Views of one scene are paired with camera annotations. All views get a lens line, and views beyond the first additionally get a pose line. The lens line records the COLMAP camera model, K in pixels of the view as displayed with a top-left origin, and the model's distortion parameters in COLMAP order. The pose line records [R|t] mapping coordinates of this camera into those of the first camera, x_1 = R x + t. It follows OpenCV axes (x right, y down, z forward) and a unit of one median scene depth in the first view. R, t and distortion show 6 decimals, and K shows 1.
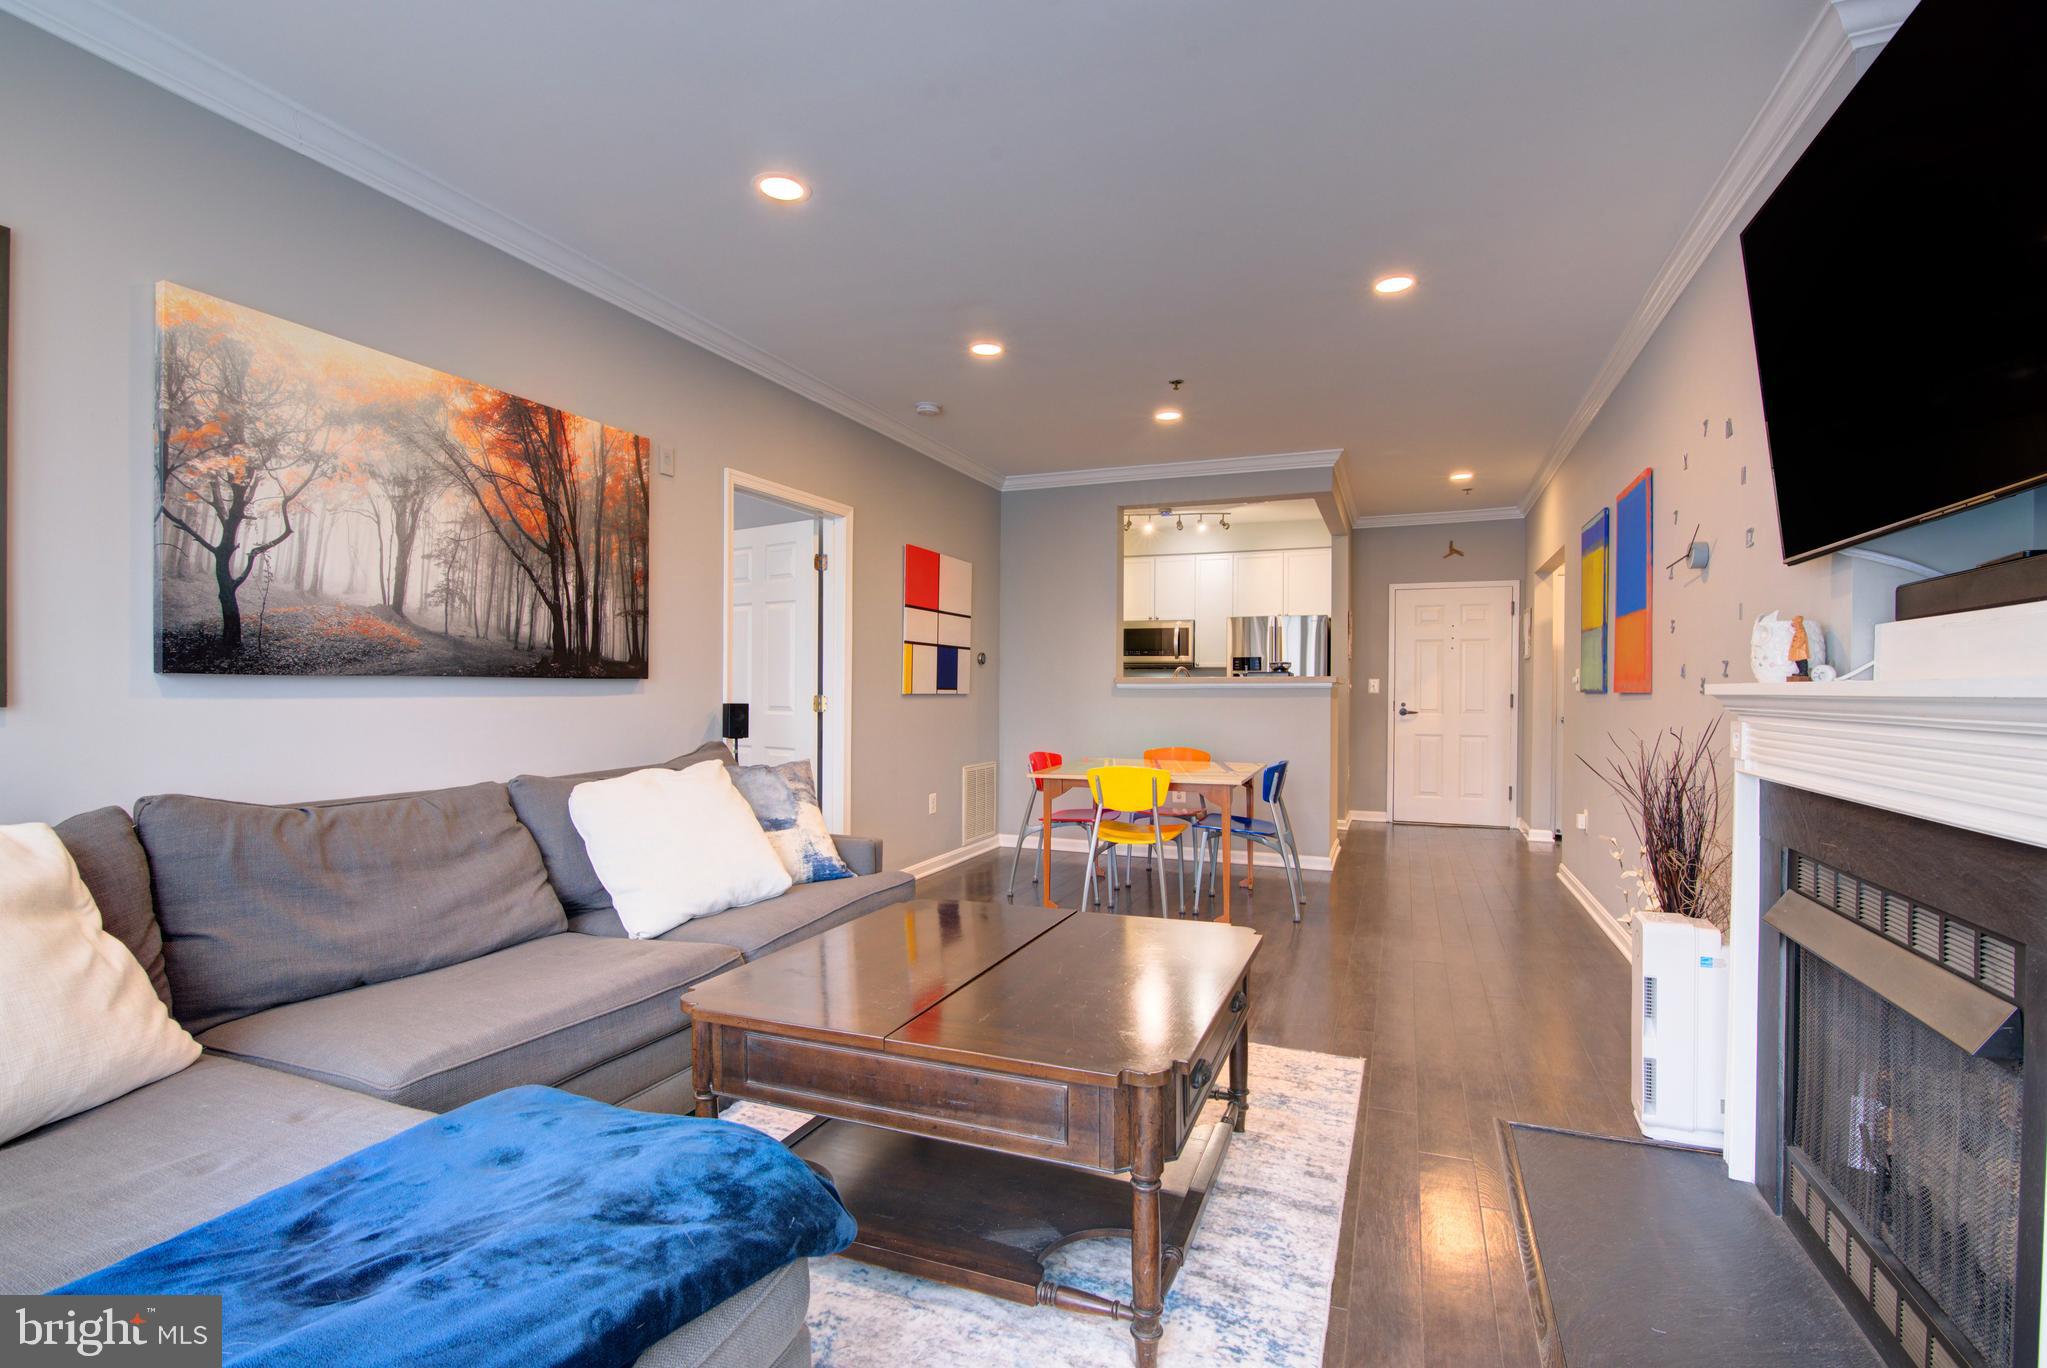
lens RADIAL K [[928.1, 0, 1024.7], [0, 928.1, 699.2], [0, 0, 1]] dist [-0.019112, 0.000958]
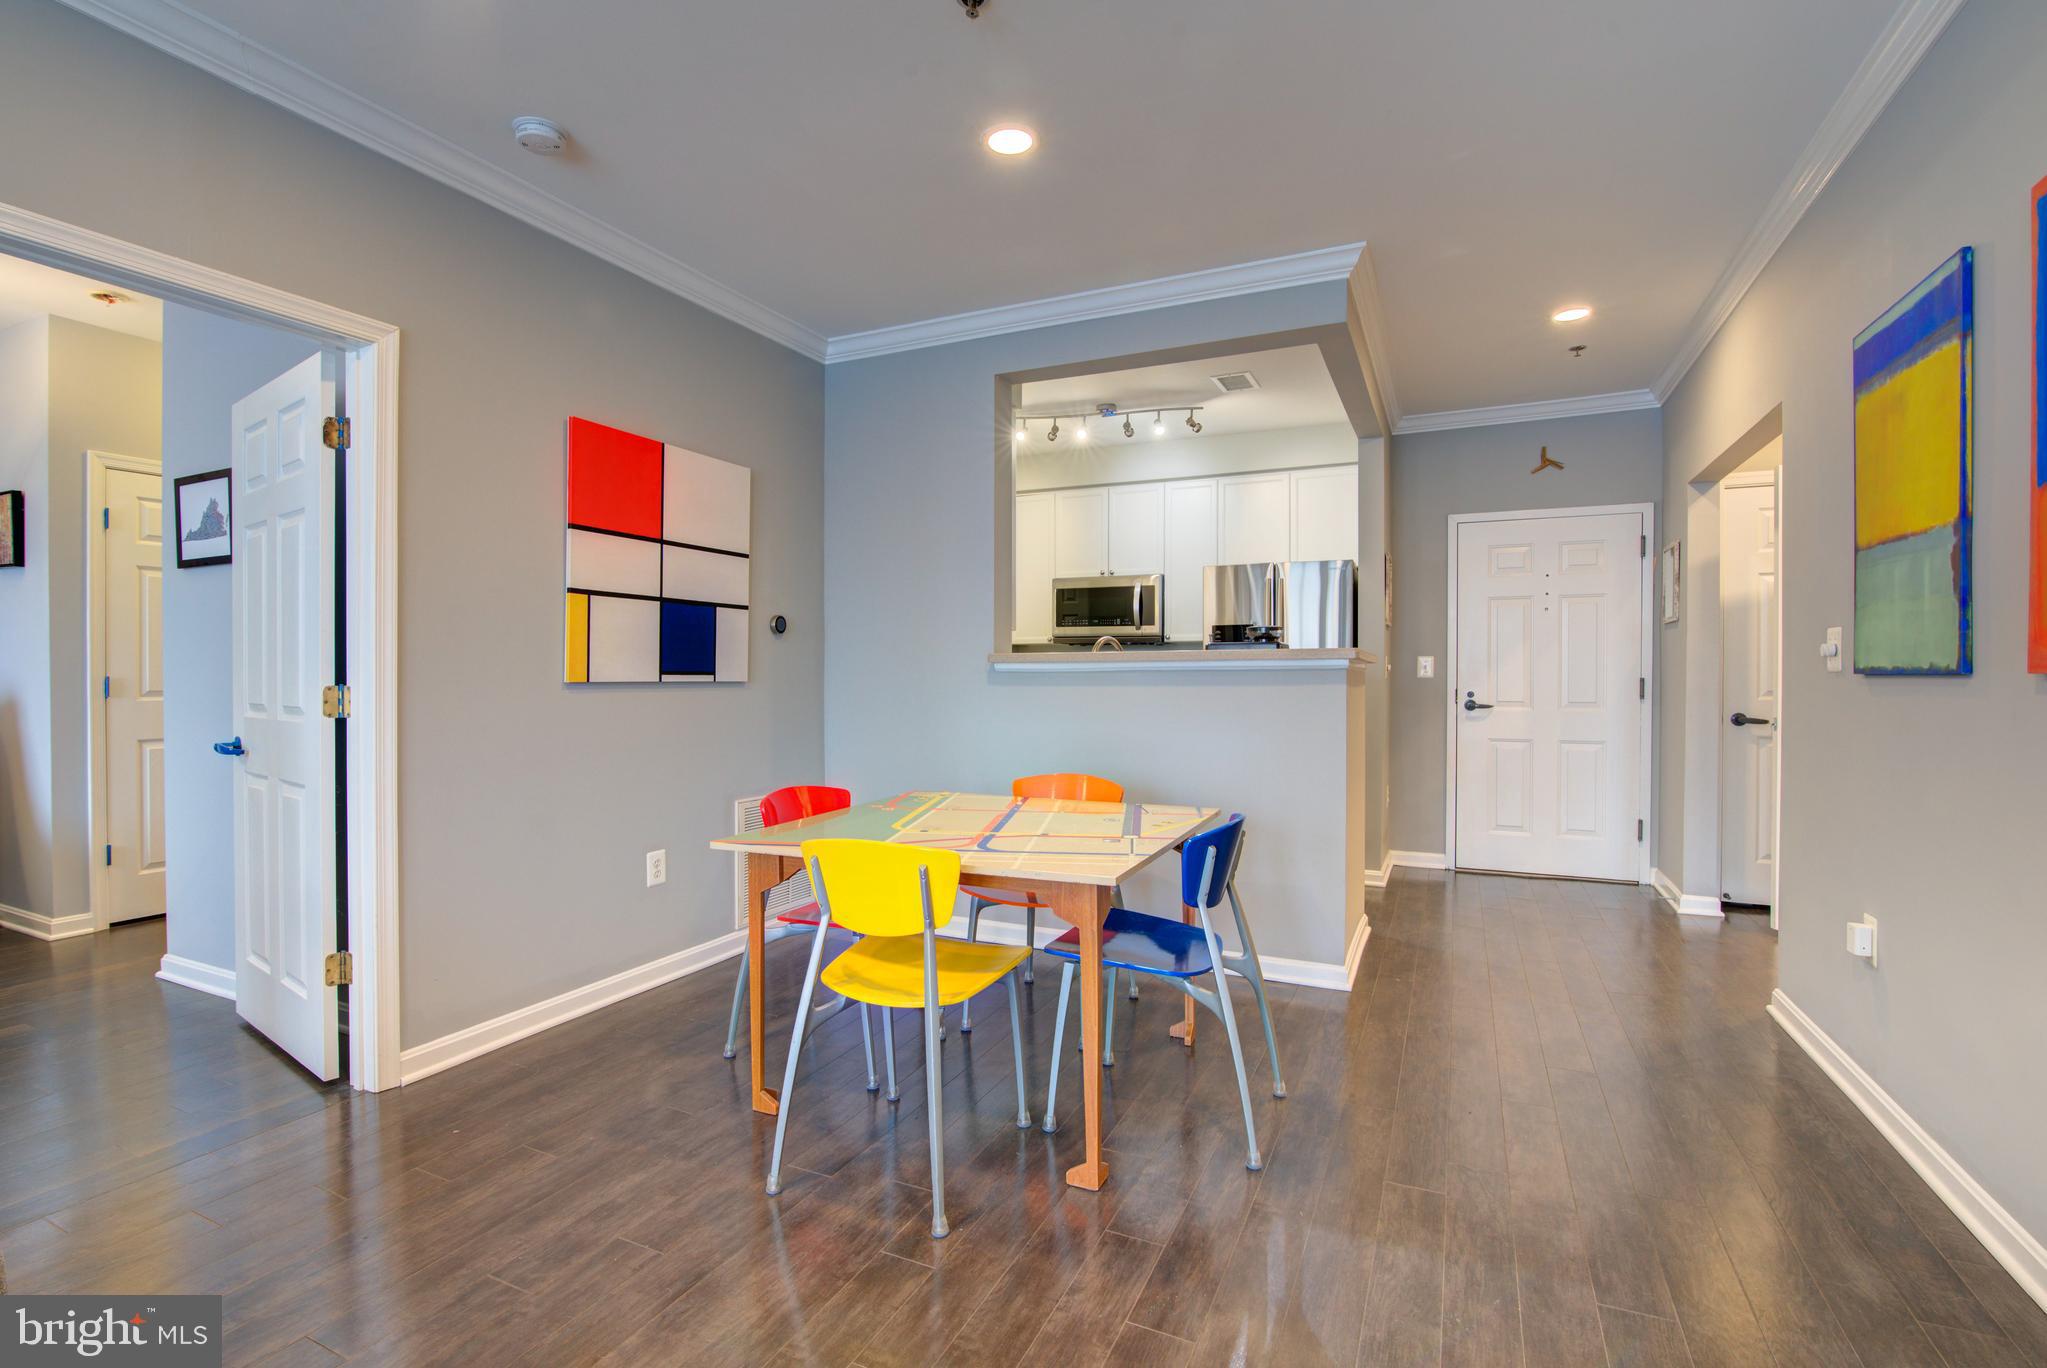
lens RADIAL K [[945.1, 0, 1002.2], [0, 945.1, 687.5], [0, 0, 1]] dist [-0.017084, 0.000909]
pose [[0.997920, -0.003907, -0.064347, 0.137698], [0.004020, 0.999991, 0.001627, -0.001901], [0.064340, -0.001882, 0.997926, 0.358014]]
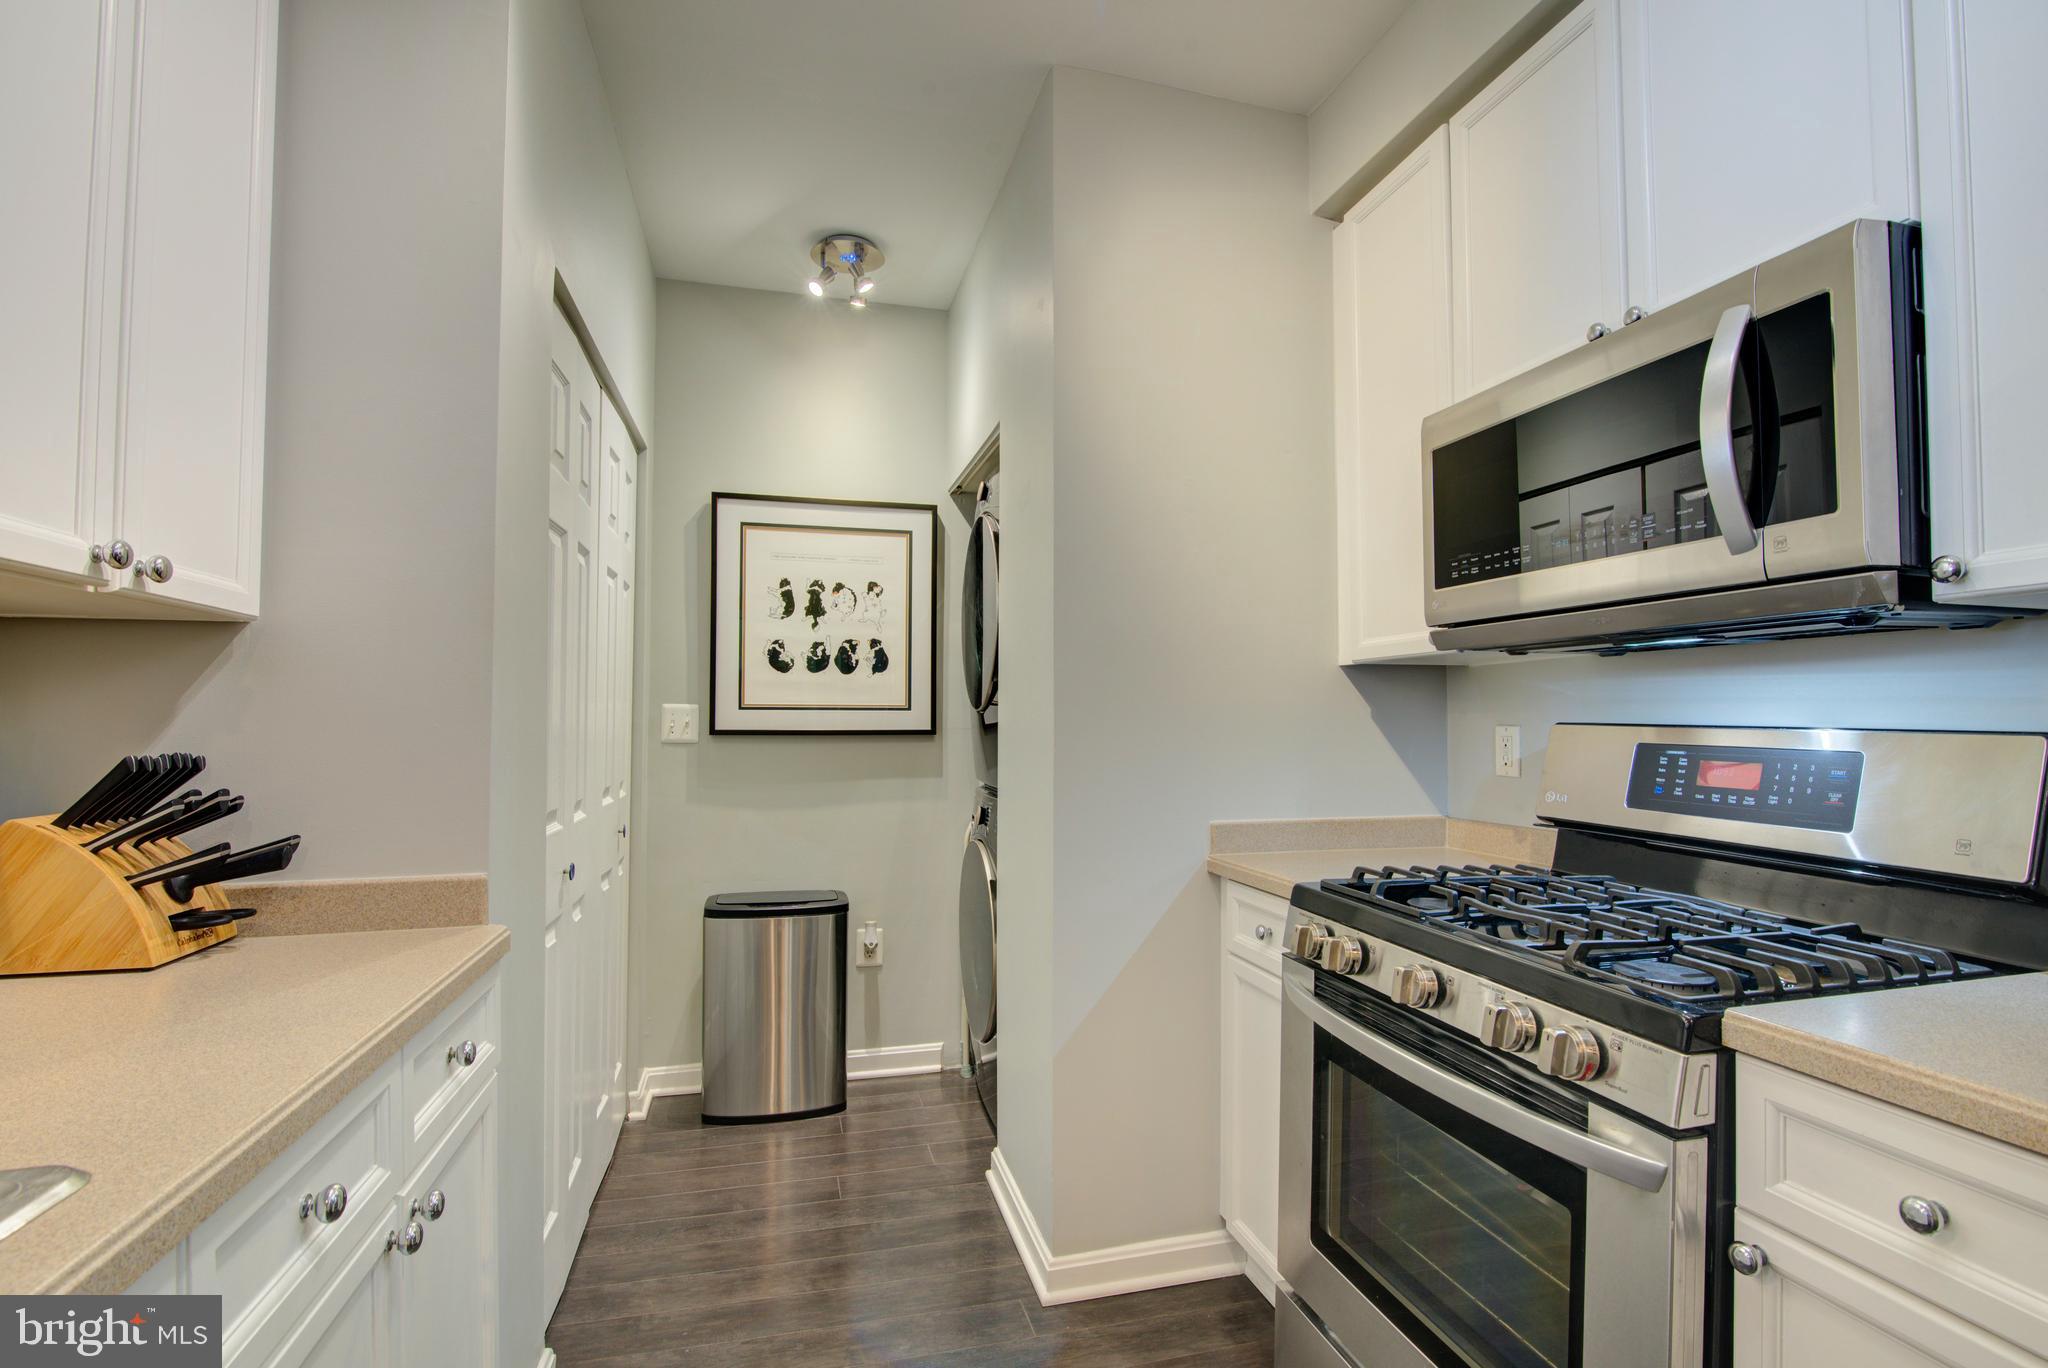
lens RADIAL K [[928.6, 0, 1025.2], [0, 928.6, 699.2], [0, 0, 1]] dist [-0.019112, 0.000958]
pose [[0.608327, -0.018563, -0.793469, 0.265265], [-0.011557, 0.999413, -0.032242, -0.021477], [0.793602, 0.028783, 0.607756, 1.073047]]
